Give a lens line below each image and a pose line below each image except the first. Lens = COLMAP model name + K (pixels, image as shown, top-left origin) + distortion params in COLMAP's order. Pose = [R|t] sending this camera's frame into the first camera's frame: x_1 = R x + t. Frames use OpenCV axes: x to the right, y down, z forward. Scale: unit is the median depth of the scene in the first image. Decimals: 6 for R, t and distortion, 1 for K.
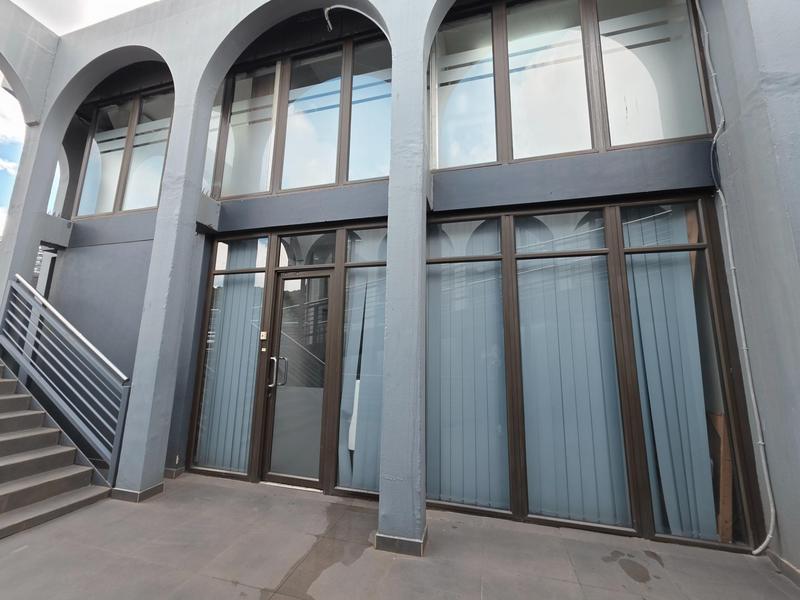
lens RADIAL K [[318.9, 0, 400.0], [0, 318.9, 300.0], [0, 0, 1]] dist [-0.001669, -0.000238]
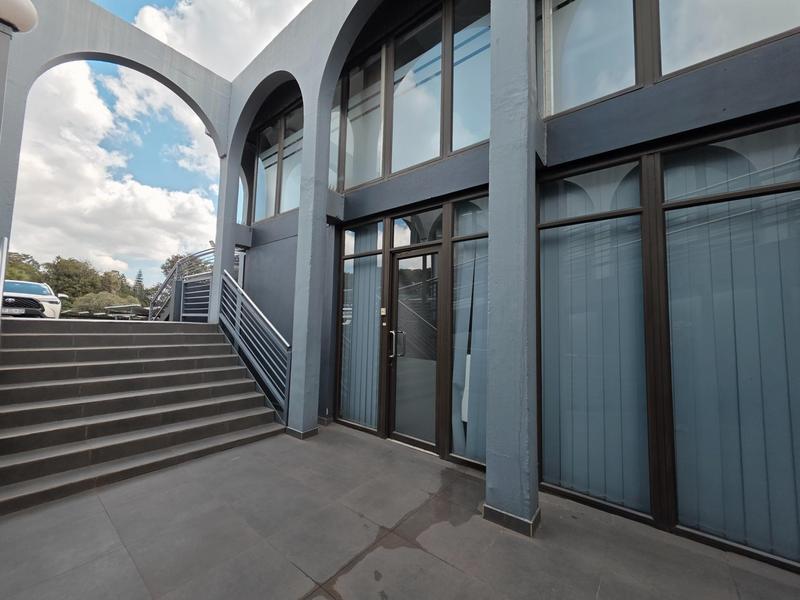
lens RADIAL K [[320.1, 0, 398.6], [0, 320.1, 300.4], [0, 0, 1]] dist [-0.000187, 0.000406]
pose [[0.914768, -0.025504, -0.403174, 0.073889], [0.059346, 0.995661, 0.071668, -0.003622], [0.399597, -0.089486, 0.912313, 0.009918]]
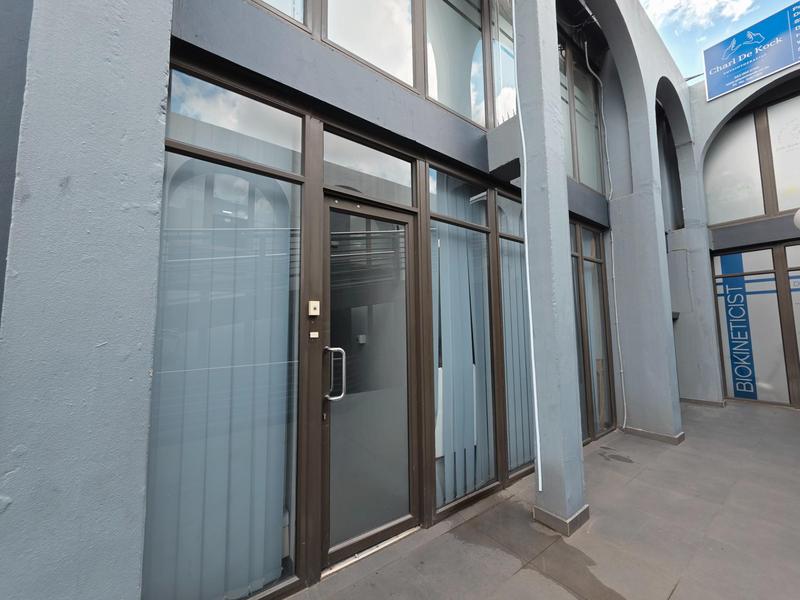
lens RADIAL K [[316.2, 0, 400.0], [0, 316.2, 300.0], [0, 0, 1]] dist [-0.001664, -0.000122]
pose [[0.611416, 0.045210, 0.790017, -0.796363], [-0.115898, 0.992717, 0.032887, 0.069587], [-0.782776, -0.111669, 0.612203, 0.609545]]
